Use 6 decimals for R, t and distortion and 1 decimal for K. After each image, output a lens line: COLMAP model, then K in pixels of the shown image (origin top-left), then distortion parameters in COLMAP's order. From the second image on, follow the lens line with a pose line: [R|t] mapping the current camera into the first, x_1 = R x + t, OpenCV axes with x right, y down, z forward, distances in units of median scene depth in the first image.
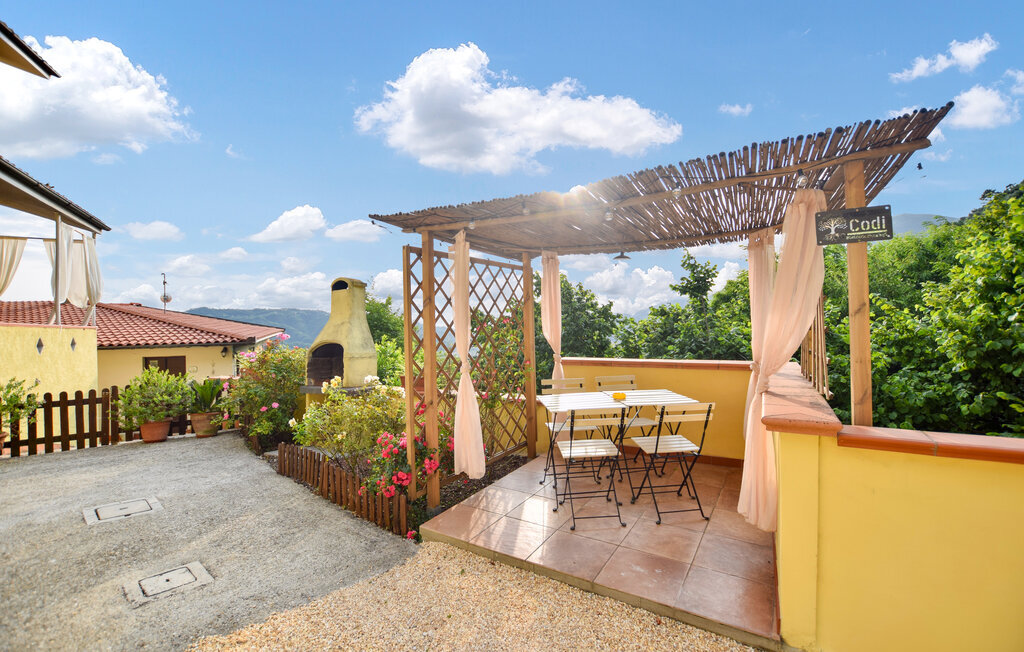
lens RADIAL K [[449.4, 0, 511.9], [0, 449.4, 313.1], [0, 0, 1]] dist [-0.040665, 0.007081]
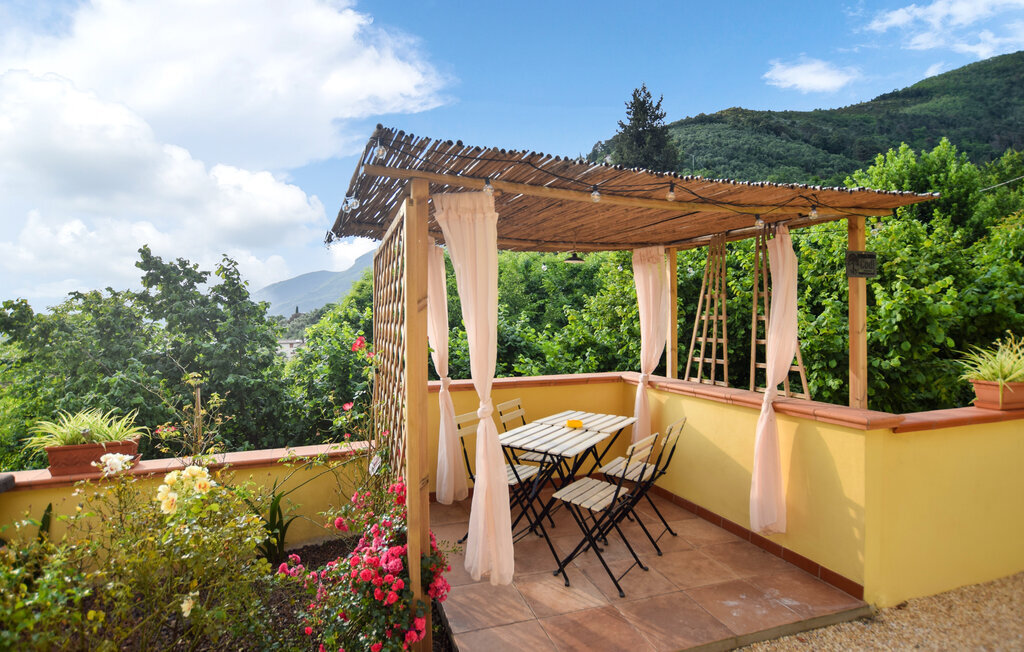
lens RADIAL K [[555.1, 0, 512.7], [0, 555.1, 339.5], [0, 0, 1]] dist [0.000802, 0.000139]
pose [[0.652614, 0.009514, 0.757631, -0.701969], [-0.010020, 0.999942, -0.003925, 0.049967], [-0.757624, -0.005030, 0.652671, 0.499202]]
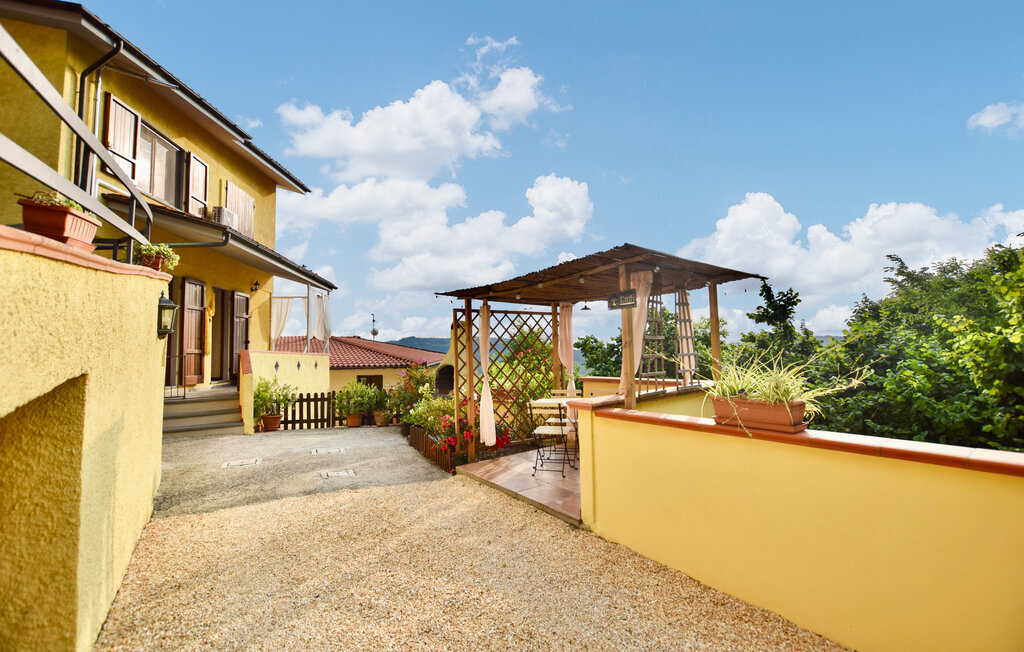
lens RADIAL K [[449.4, 0, 511.9], [0, 449.4, 313.1], [0, 0, 1]] dist [-0.040665, 0.007081]
pose [[0.924134, -0.035701, -0.380397, 0.349065], [0.013781, 0.998092, -0.060195, -0.011826], [0.381820, 0.050386, 0.922862, -0.296899]]
